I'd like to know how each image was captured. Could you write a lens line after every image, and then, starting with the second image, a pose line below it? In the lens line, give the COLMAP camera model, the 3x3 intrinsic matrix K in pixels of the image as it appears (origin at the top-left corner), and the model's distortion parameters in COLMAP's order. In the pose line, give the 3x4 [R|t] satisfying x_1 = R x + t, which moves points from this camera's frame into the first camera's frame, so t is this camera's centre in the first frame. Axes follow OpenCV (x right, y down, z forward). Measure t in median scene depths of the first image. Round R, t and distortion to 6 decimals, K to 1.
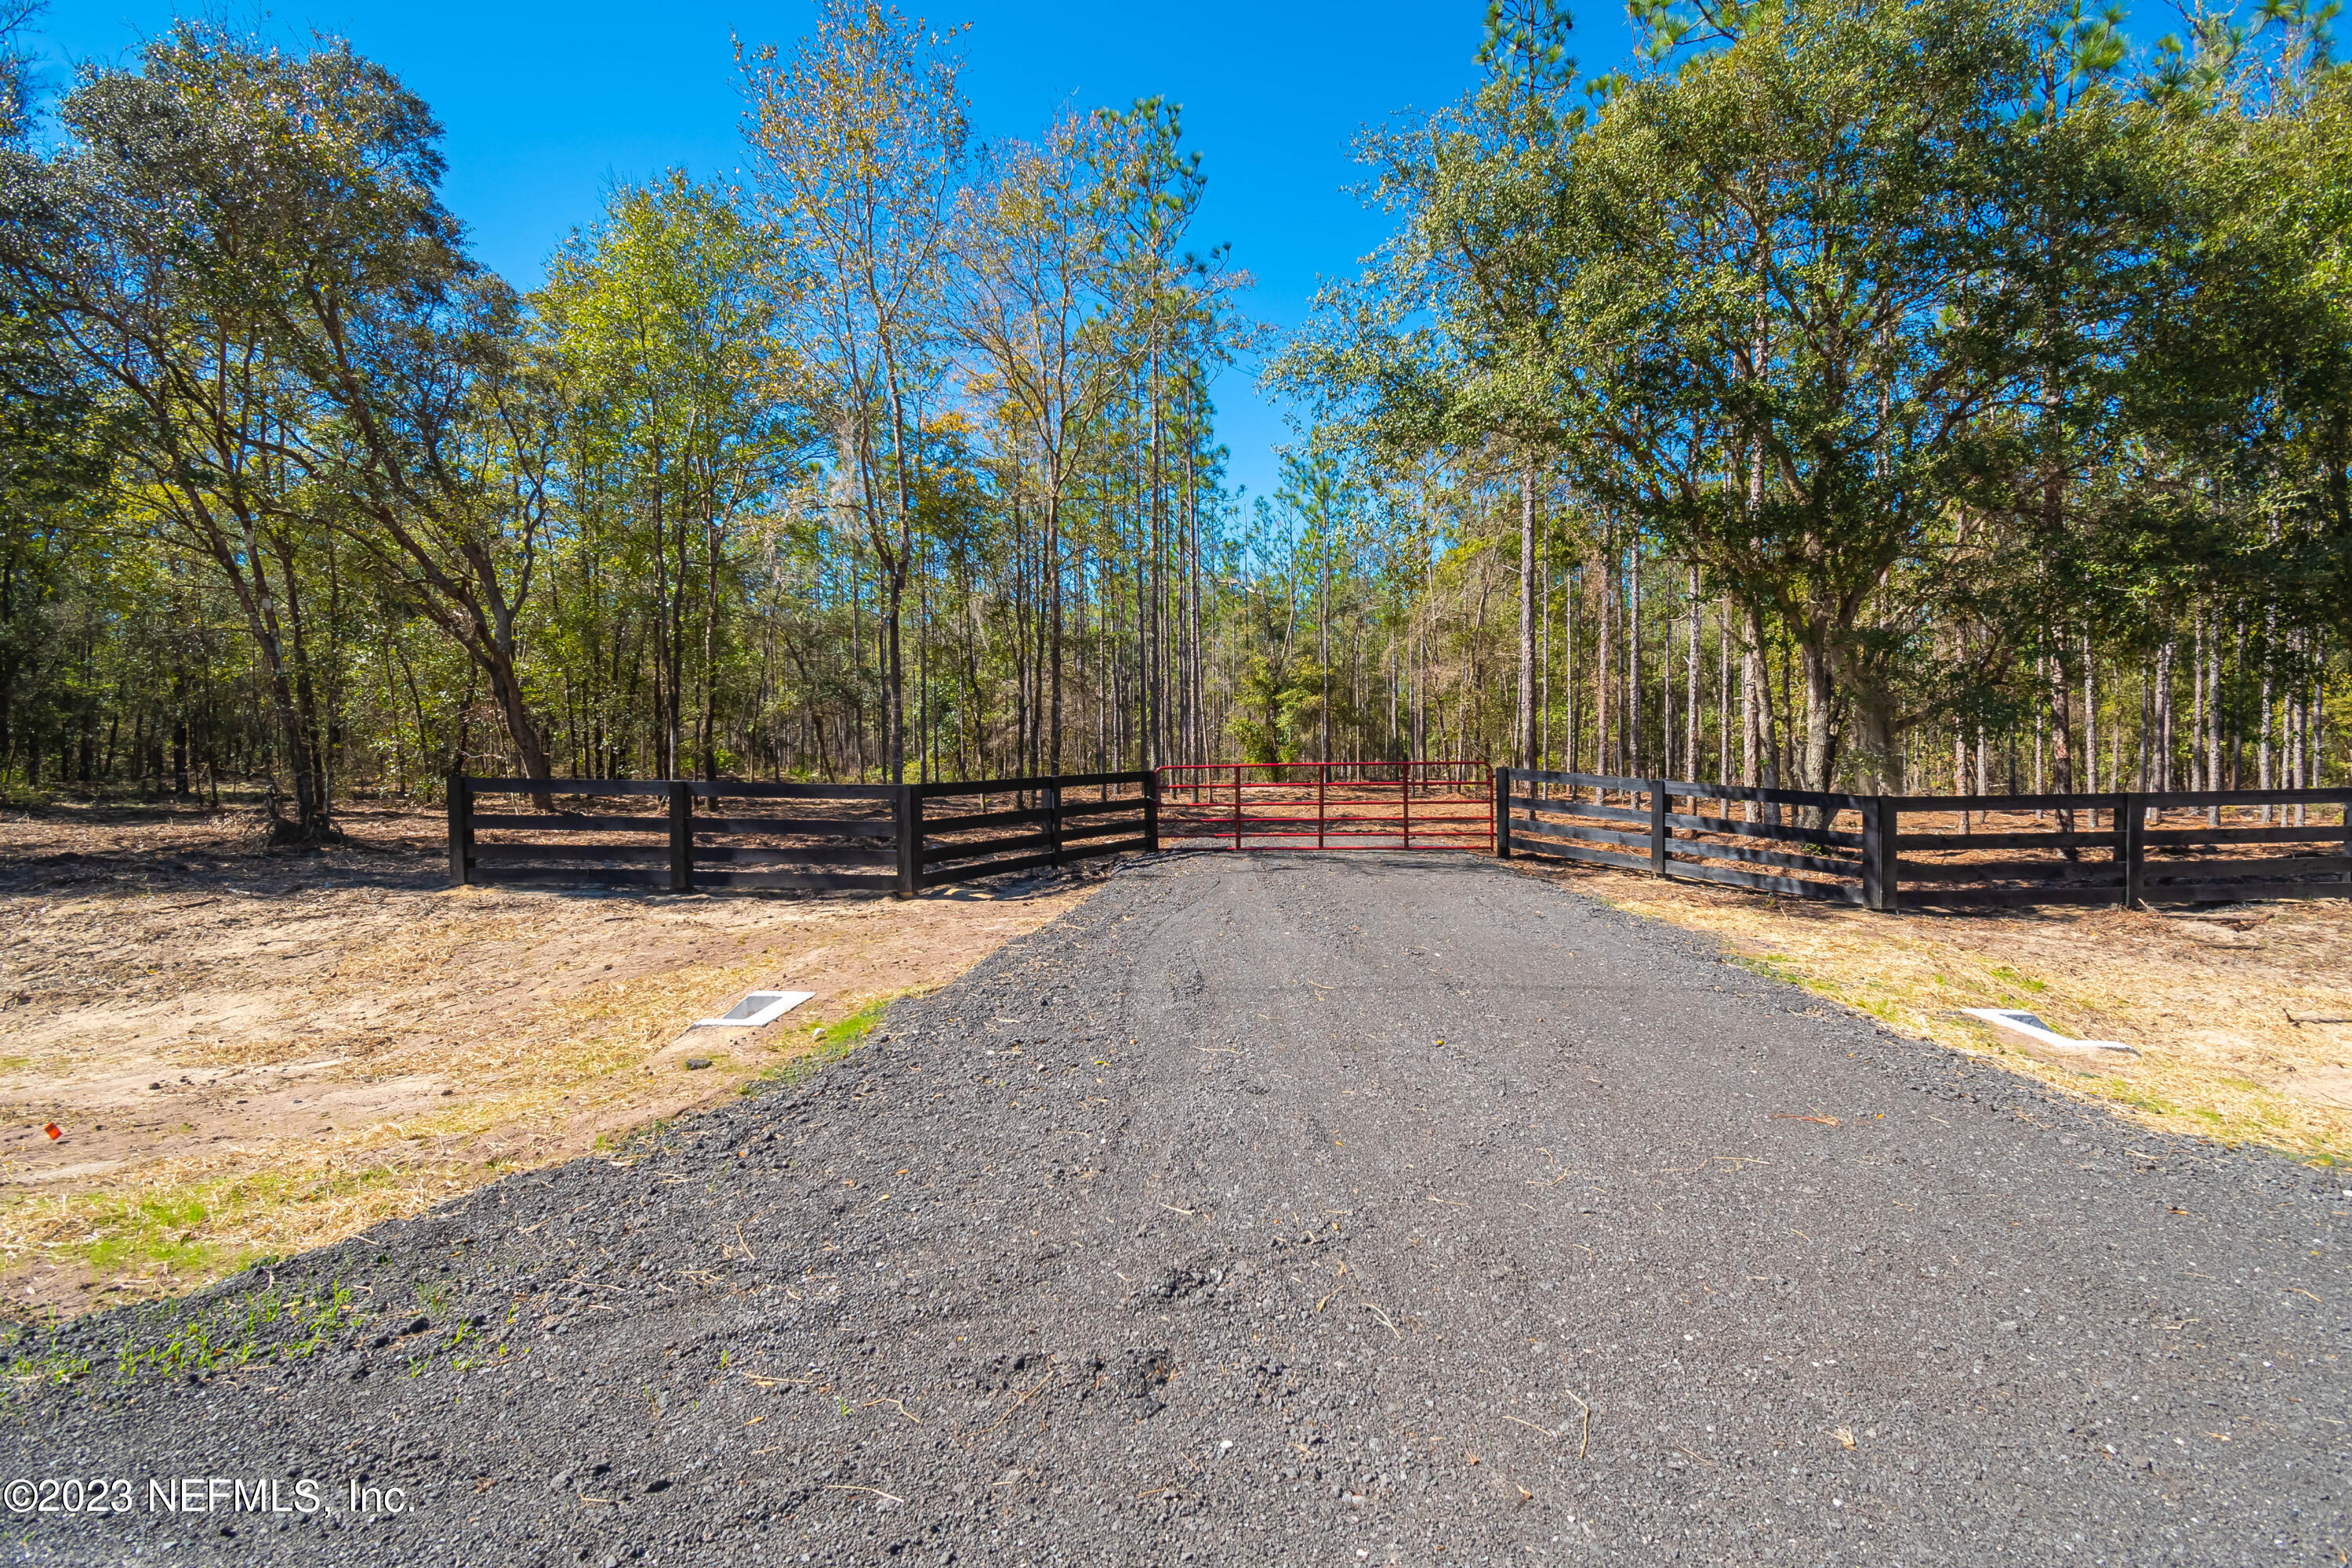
lens RADIAL K [[987.1, 0, 1158.2], [0, 987.1, 782.5], [0, 0, 1]] dist [0.000641, -0.009980]
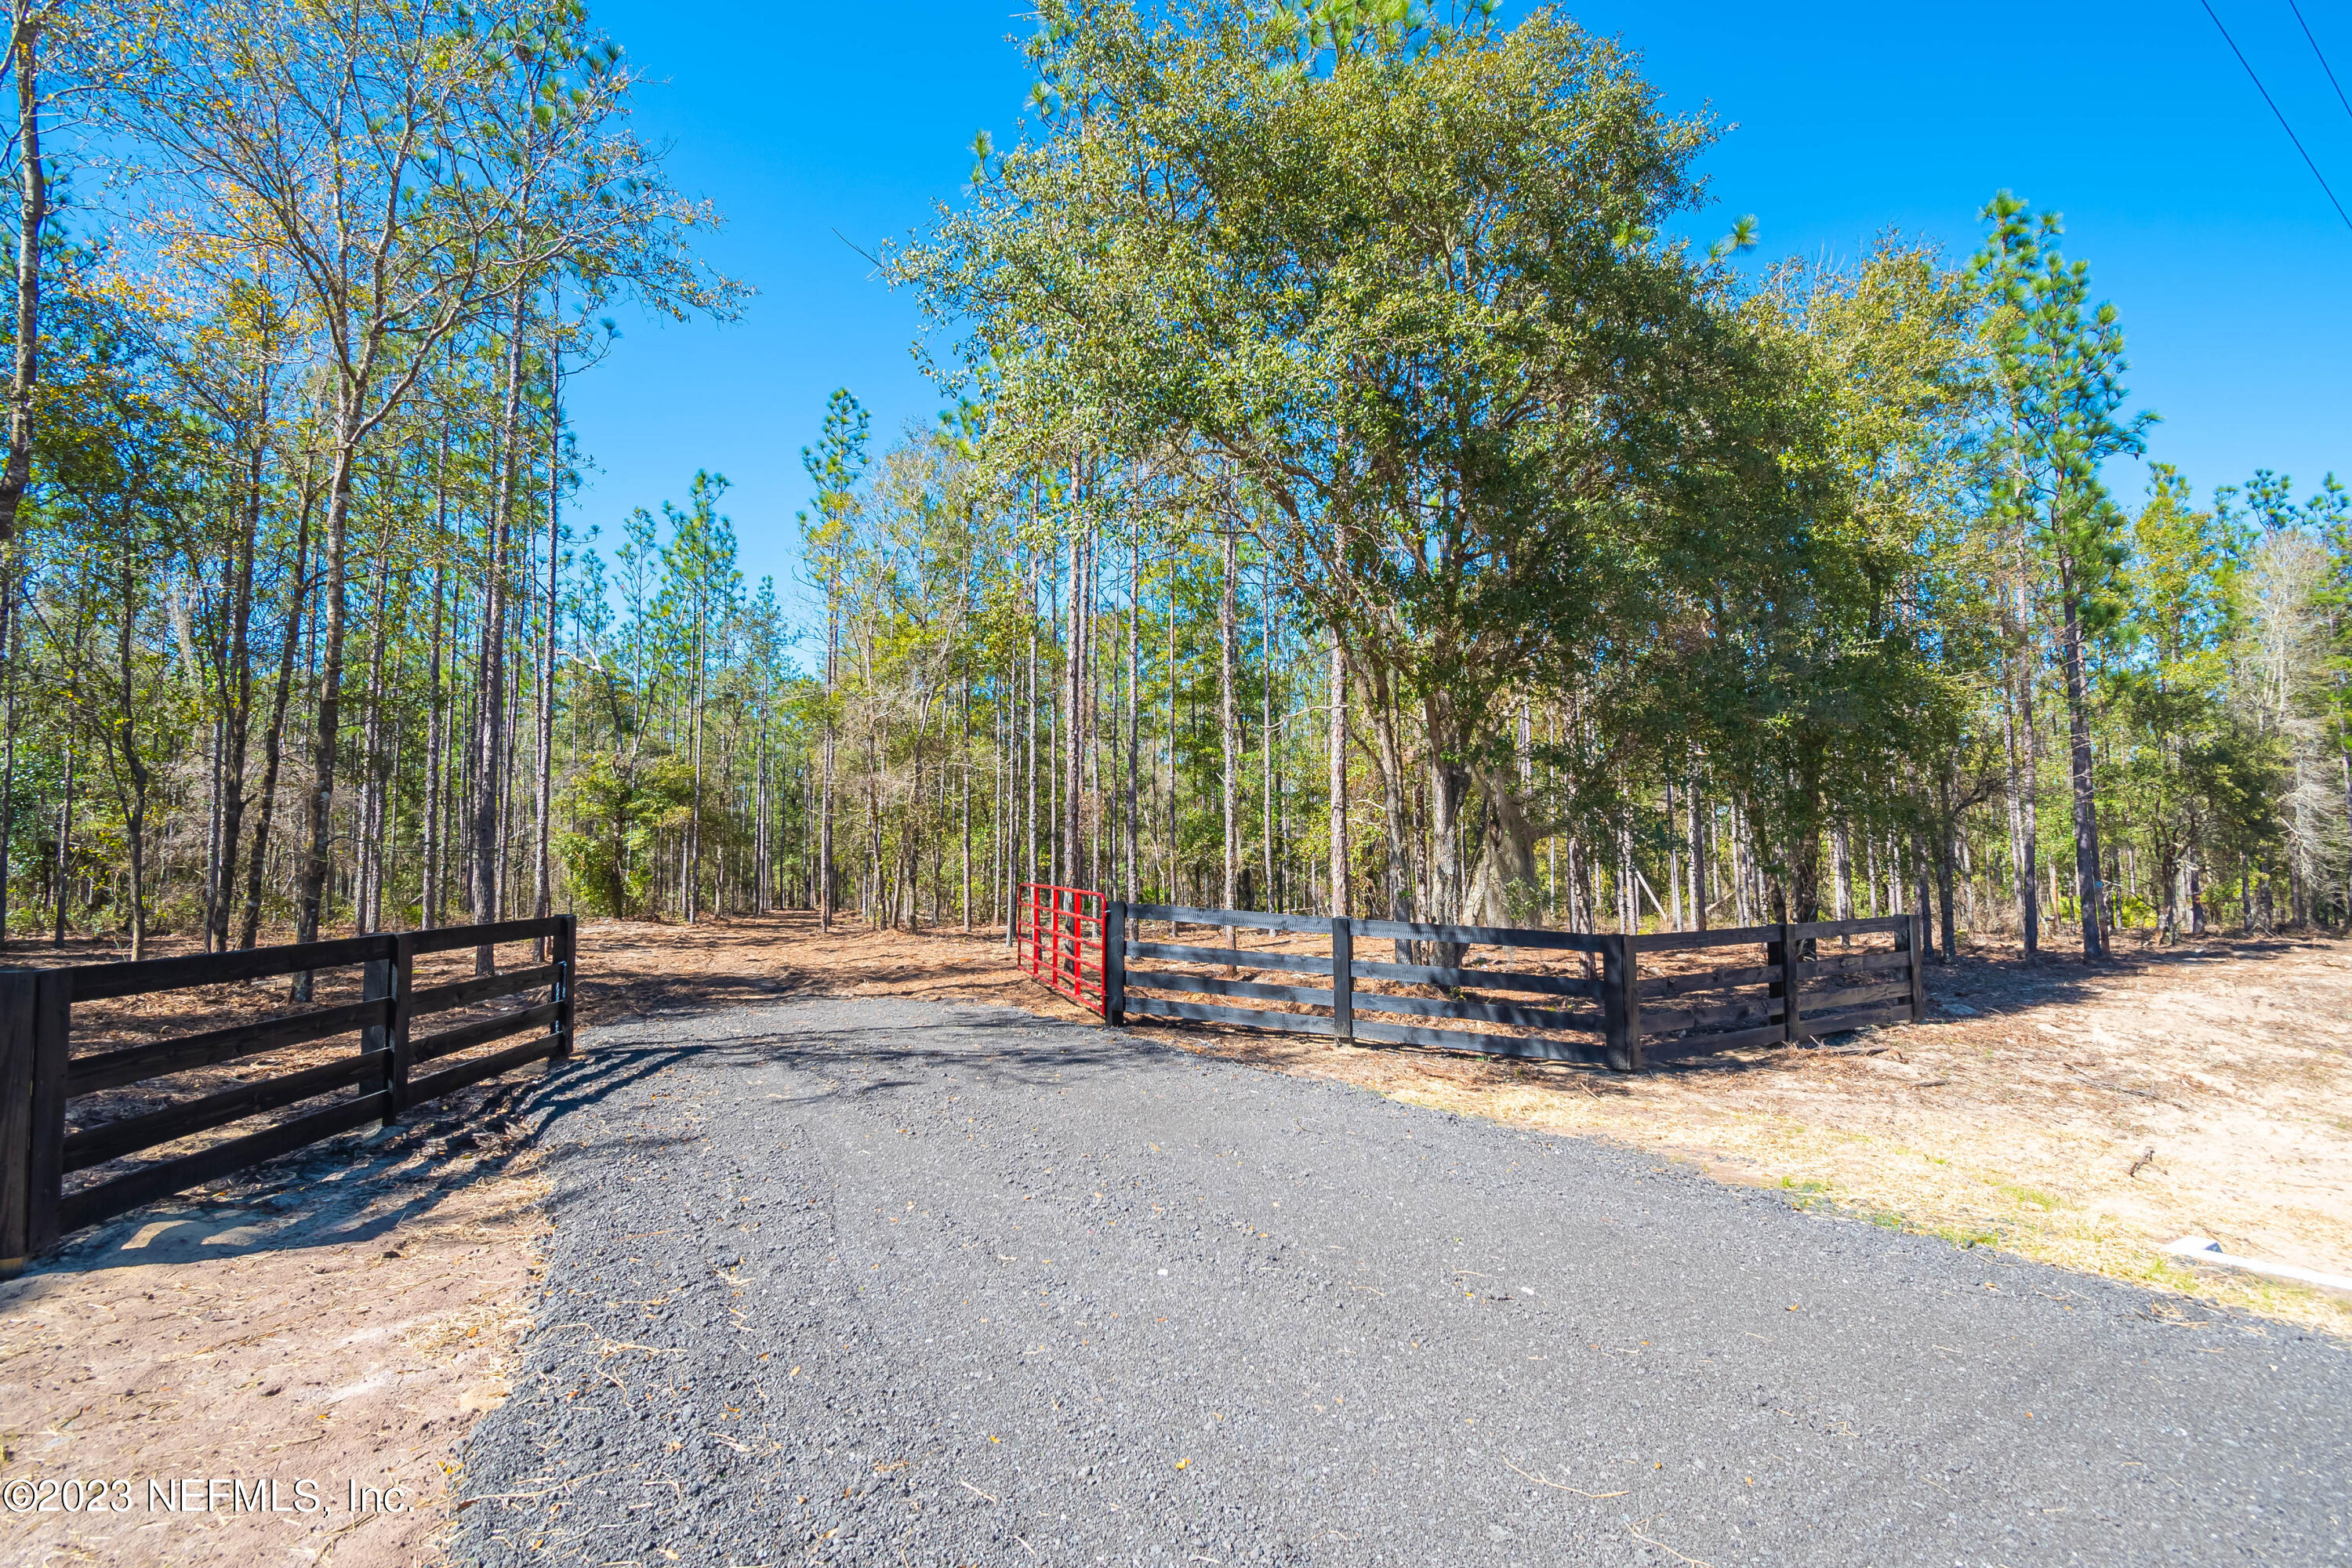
lens RADIAL K [[1097.4, 0, 1134.2], [0, 1097.4, 776.9], [0, 0, 1]] dist [0.012160, -0.016926]
pose [[0.826153, 0.050014, 0.561222, -0.128137], [0.018903, 0.993032, -0.116322, -0.015076], [-0.563129, 0.106709, 0.819450, 0.360870]]
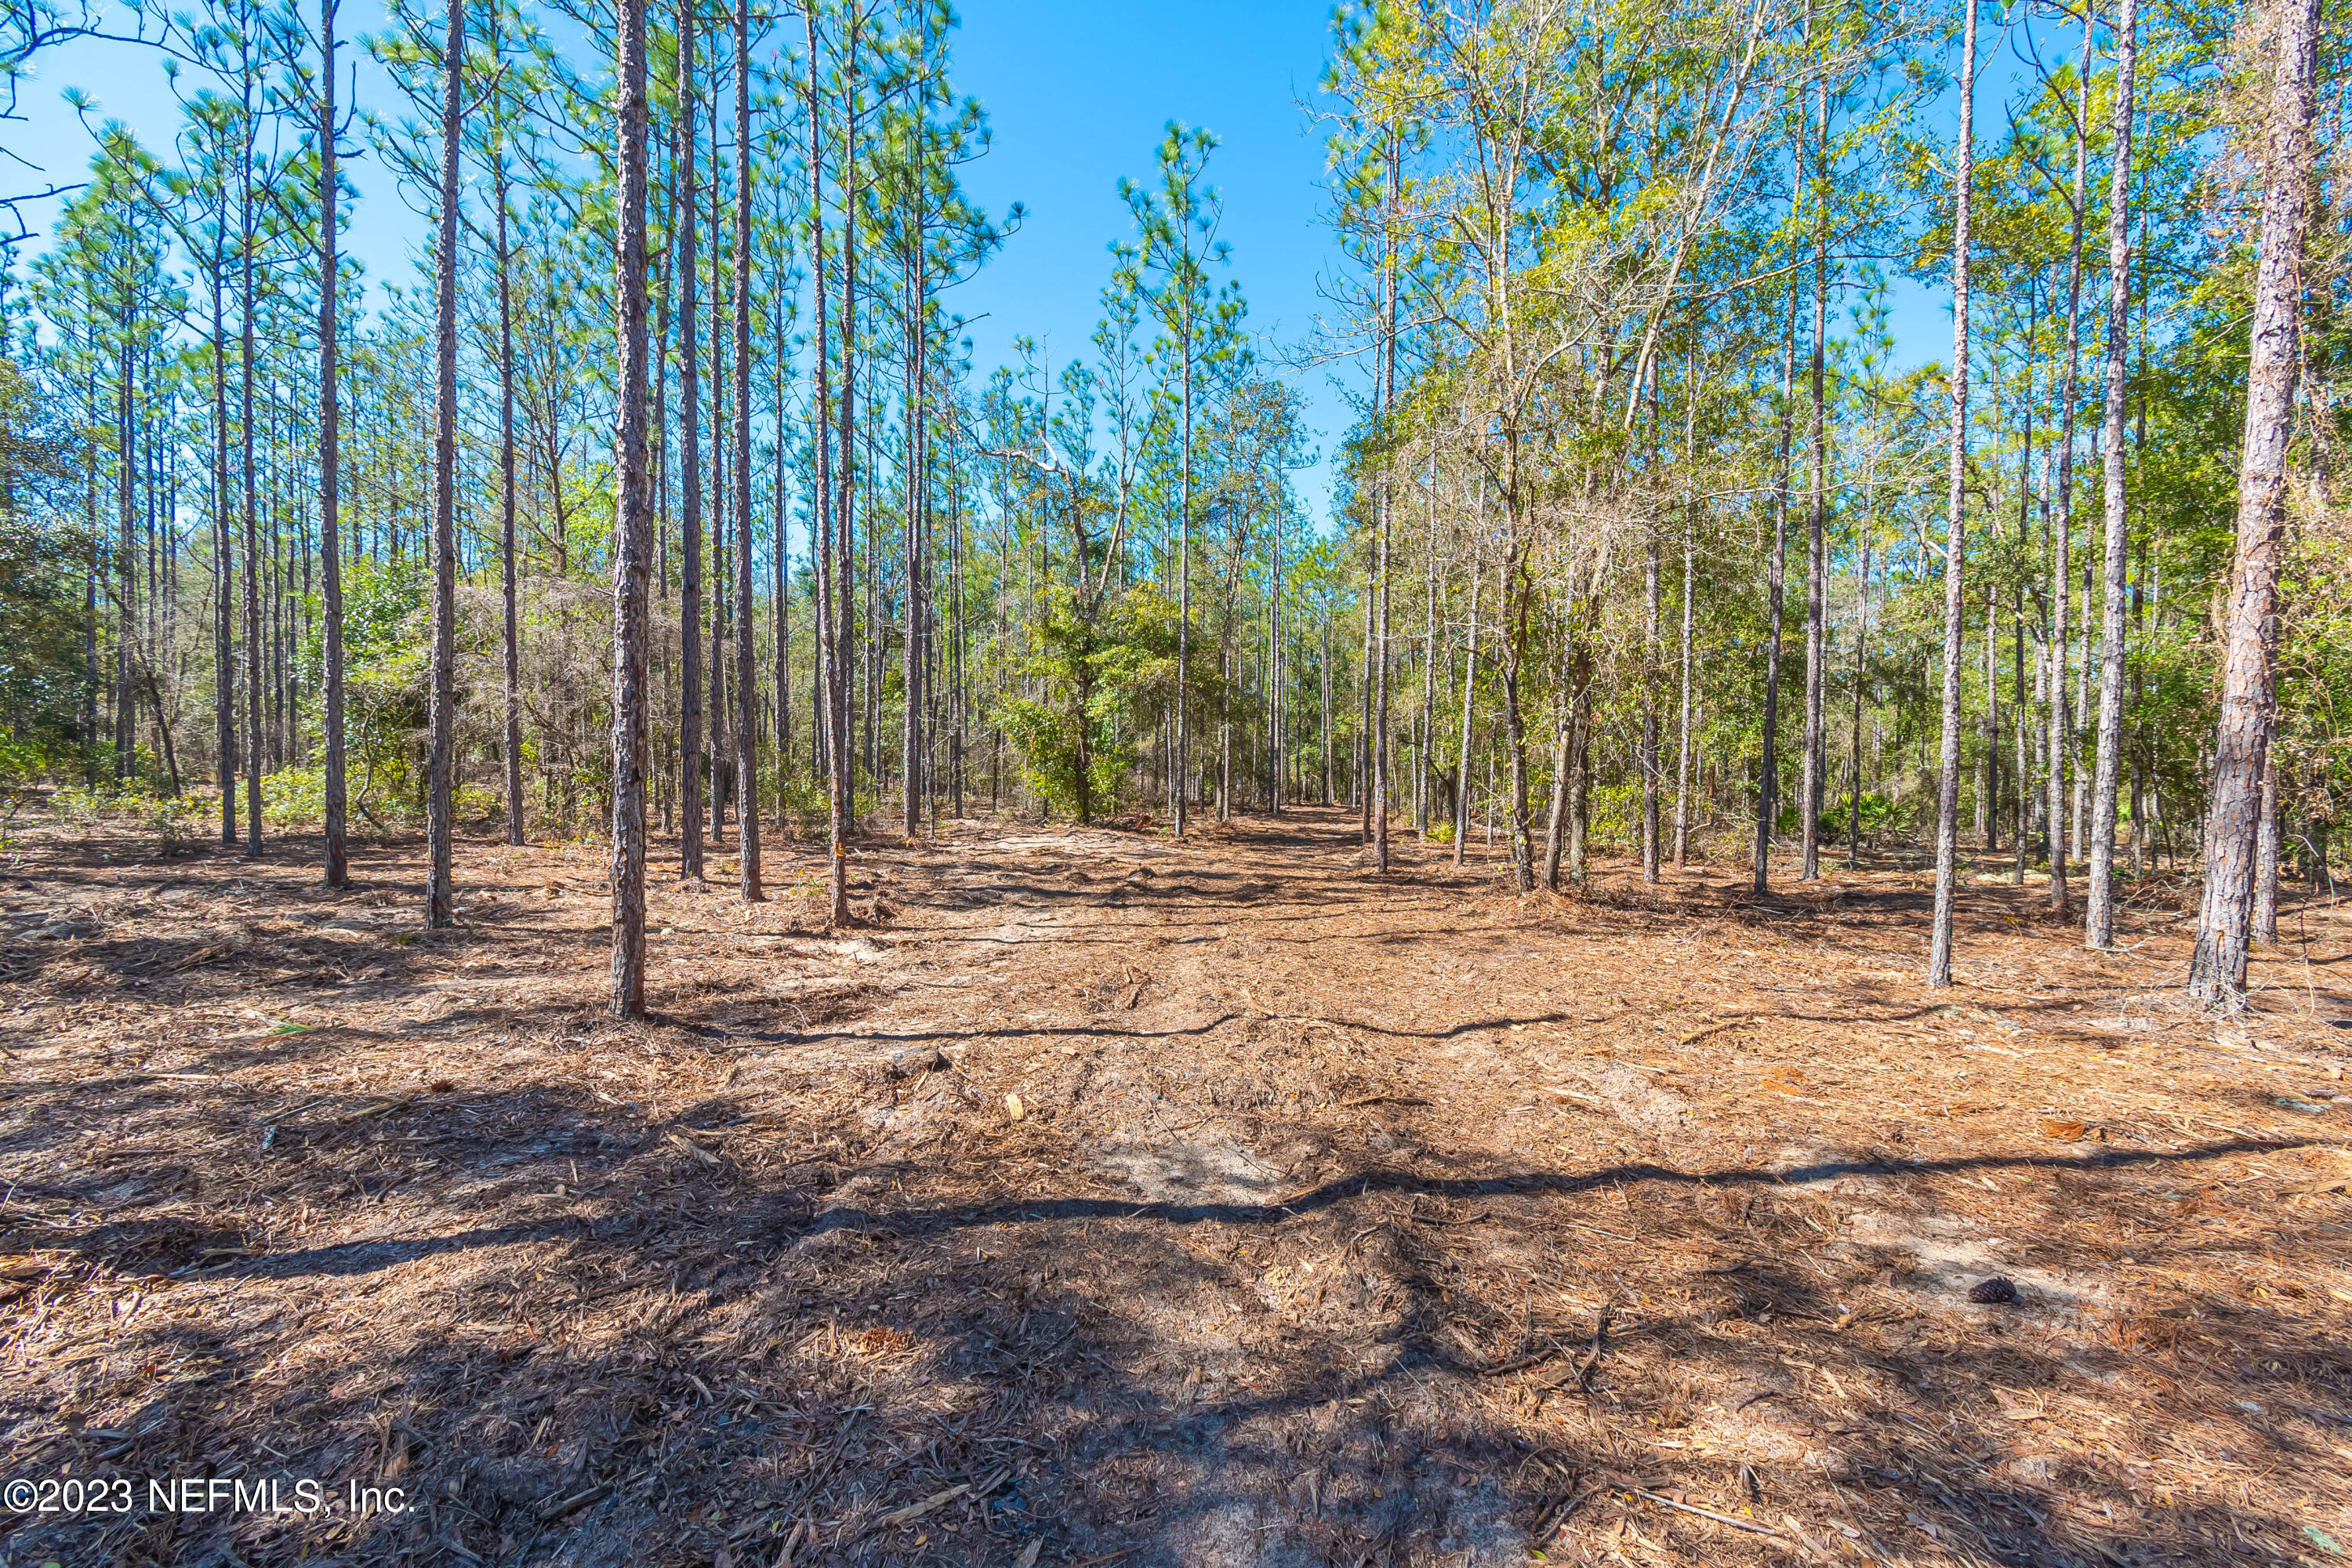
lens RADIAL K [[987.1, 0, 1220.6], [0, 987.1, 786.3], [0, 0, 1]] dist [0.000641, -0.009980]
pose [[0.974717, 0.018543, 0.222672, 0.297294], [-0.016457, 0.999802, -0.011221, -0.061858], [-0.222836, 0.007272, 0.974829, 1.935071]]
